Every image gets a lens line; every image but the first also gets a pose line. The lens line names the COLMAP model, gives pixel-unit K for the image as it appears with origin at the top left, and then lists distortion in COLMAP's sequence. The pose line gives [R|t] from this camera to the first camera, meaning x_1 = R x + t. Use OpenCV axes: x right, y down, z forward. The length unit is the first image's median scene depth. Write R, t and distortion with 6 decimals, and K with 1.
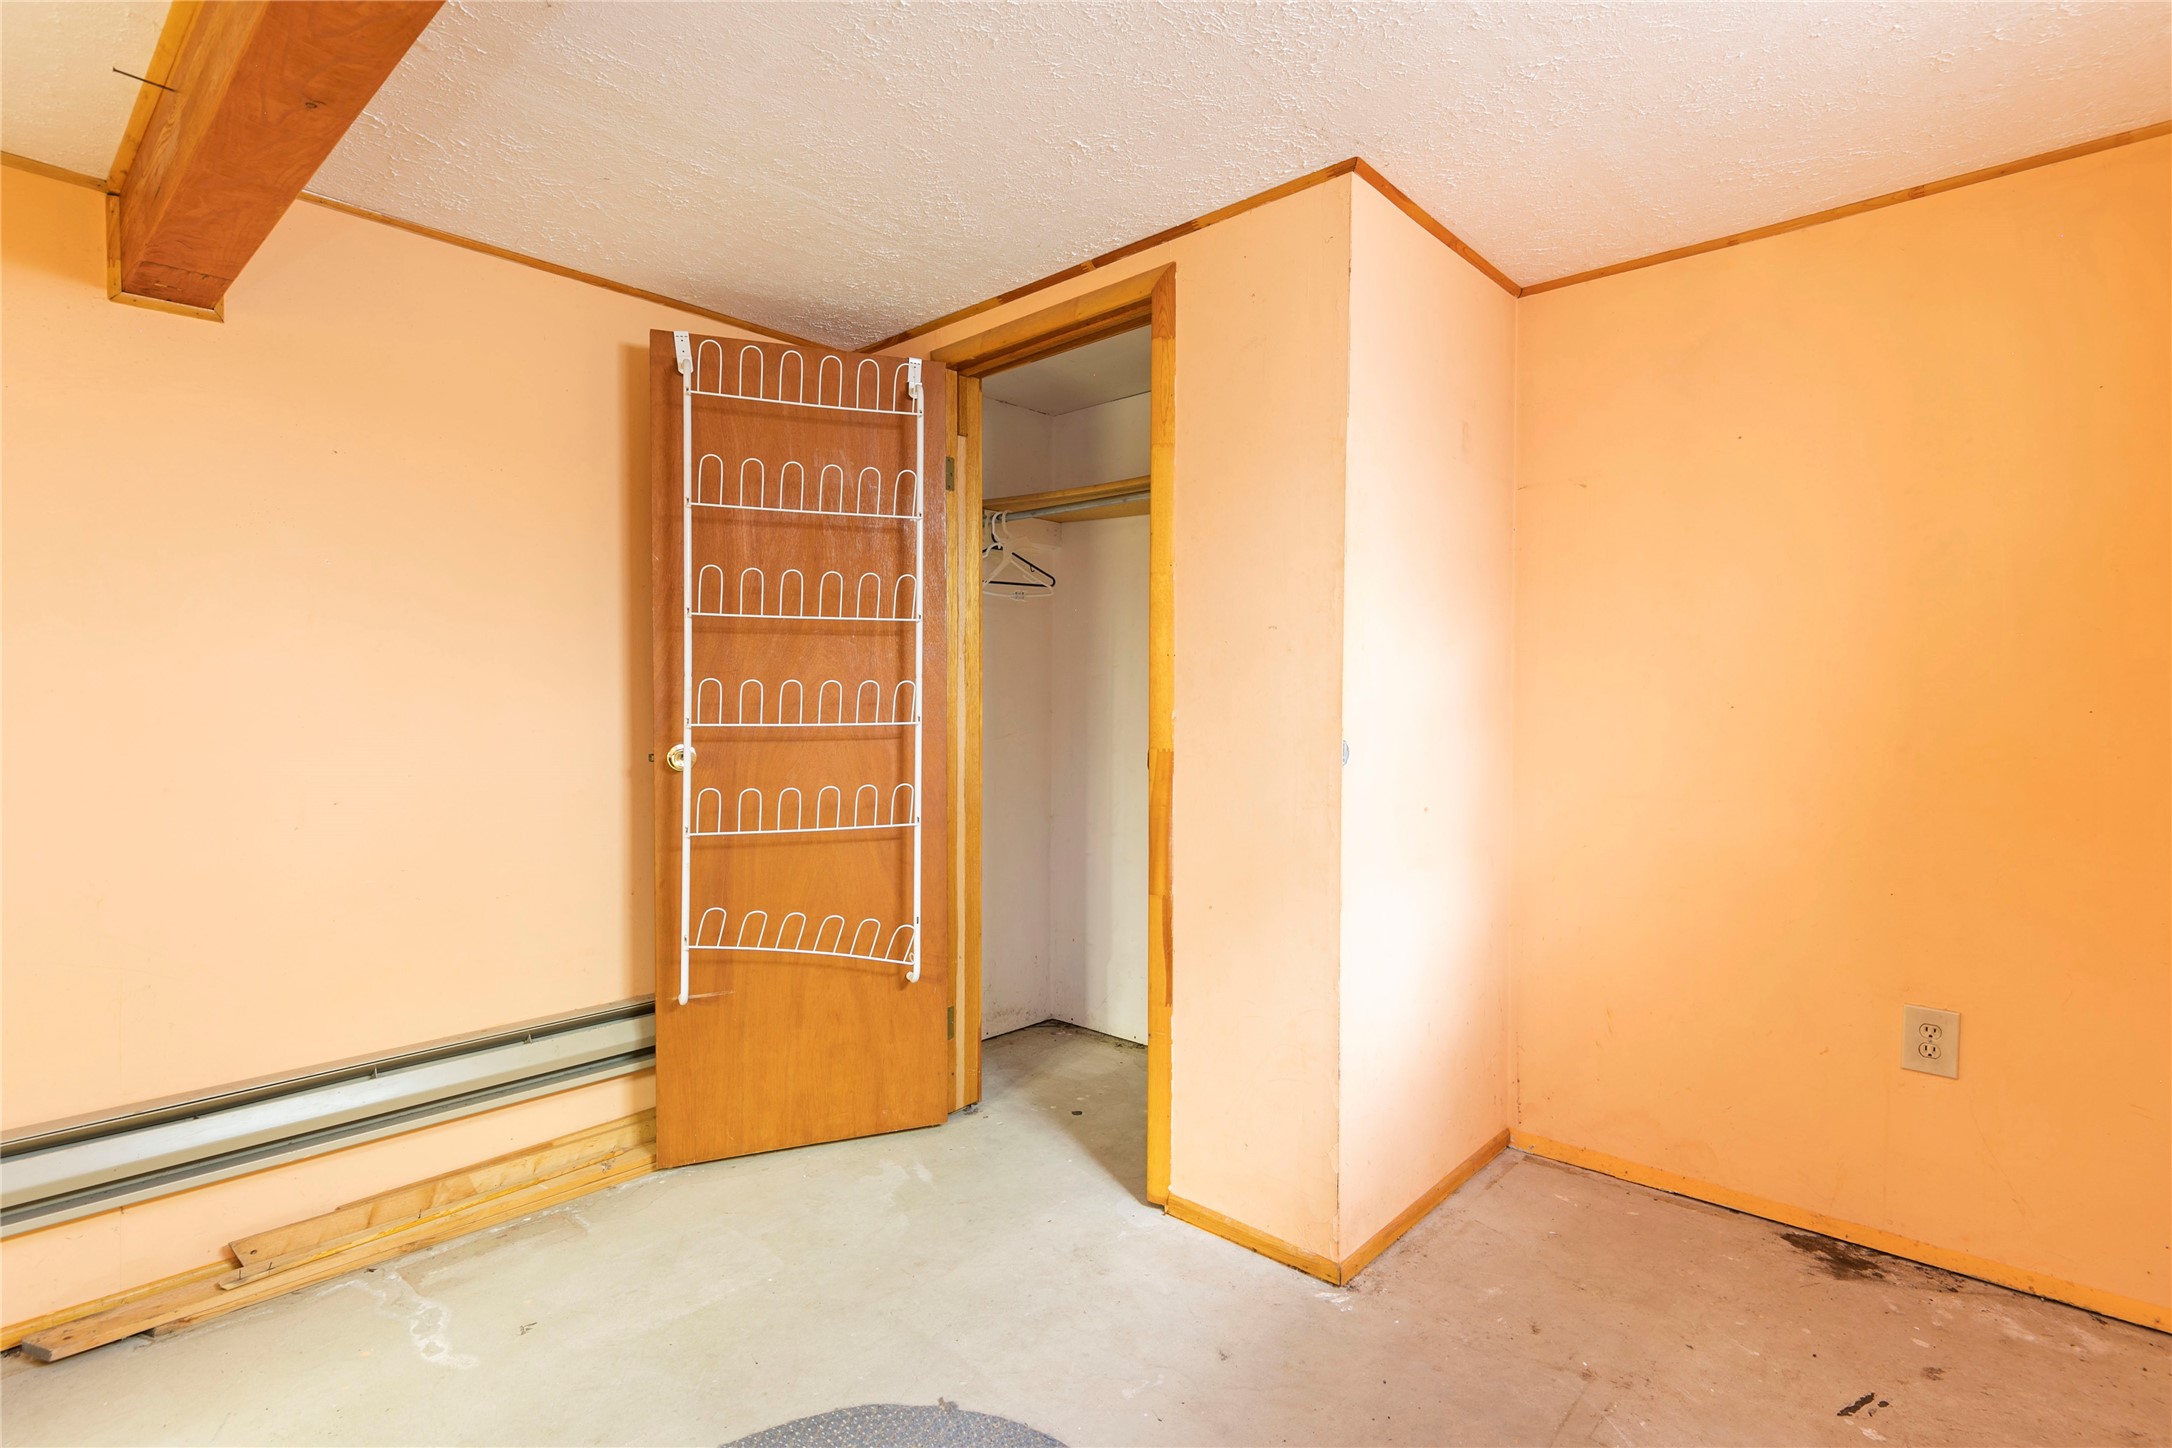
lens RADIAL K [[1052.1, 0, 1093.4], [0, 1052.1, 737.2], [0, 0, 1]] dist [0.000771, -0.000102]
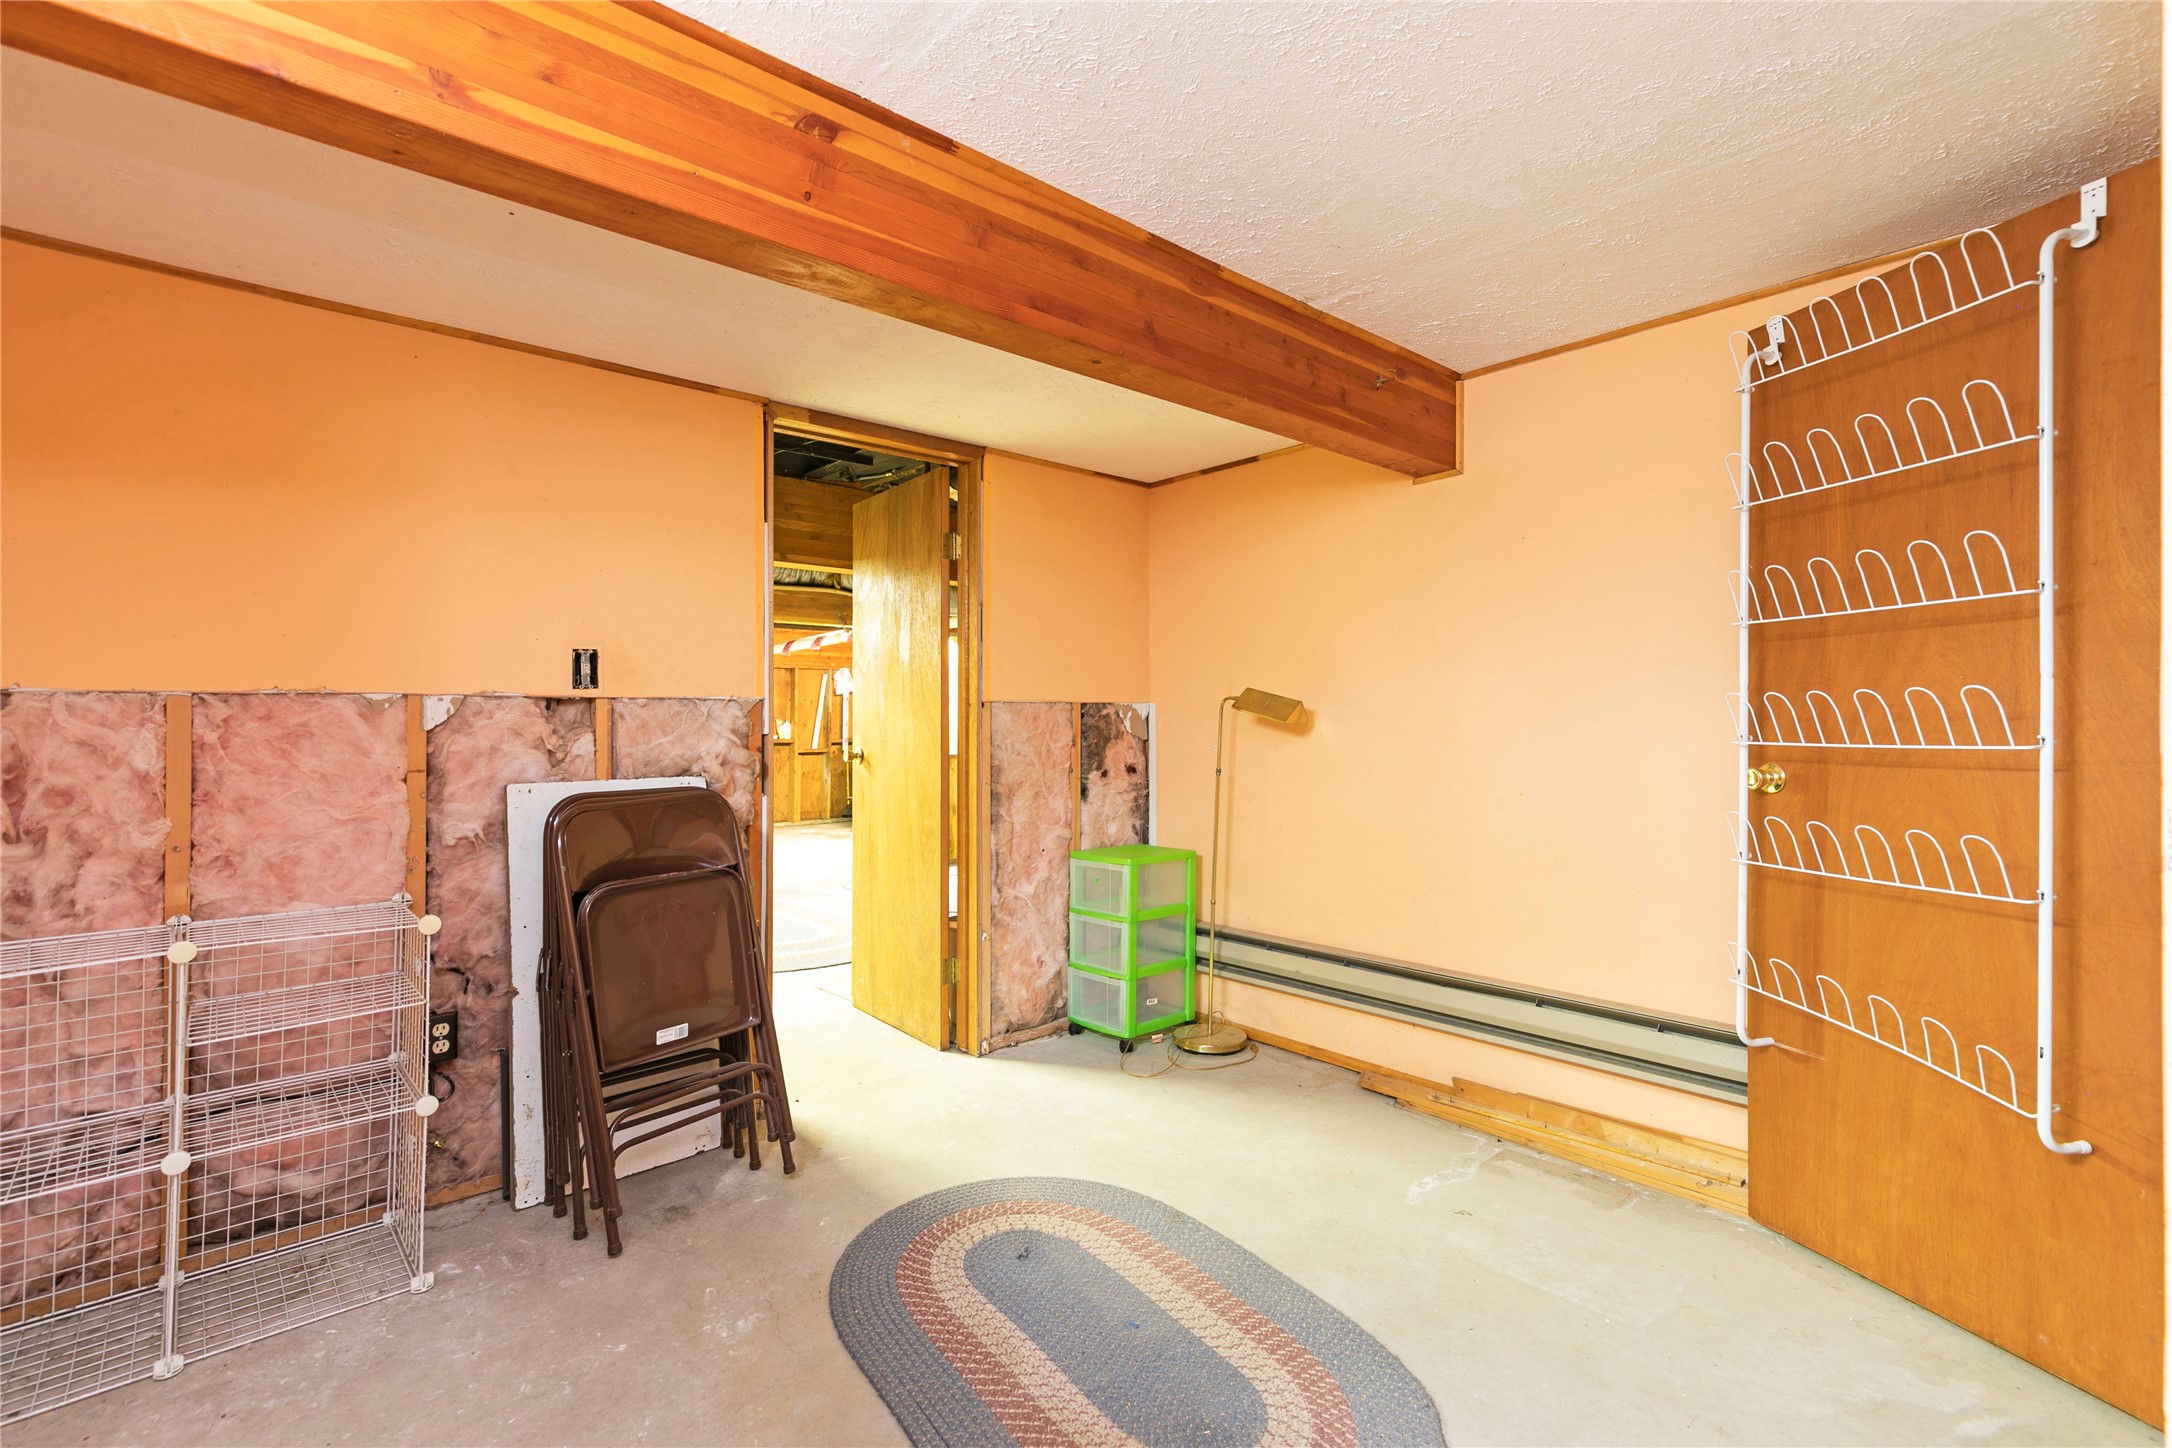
lens RADIAL K [[987.1, 0, 1095.0], [0, 987.1, 714.3], [0, 0, 1]] dist [-0.000931, 0.000156]
pose [[-0.105850, -0.008509, -0.994346, 0.519752], [-0.028623, 0.999575, -0.005506, -0.014482], [0.993970, 0.027878, -0.106049, 0.500110]]
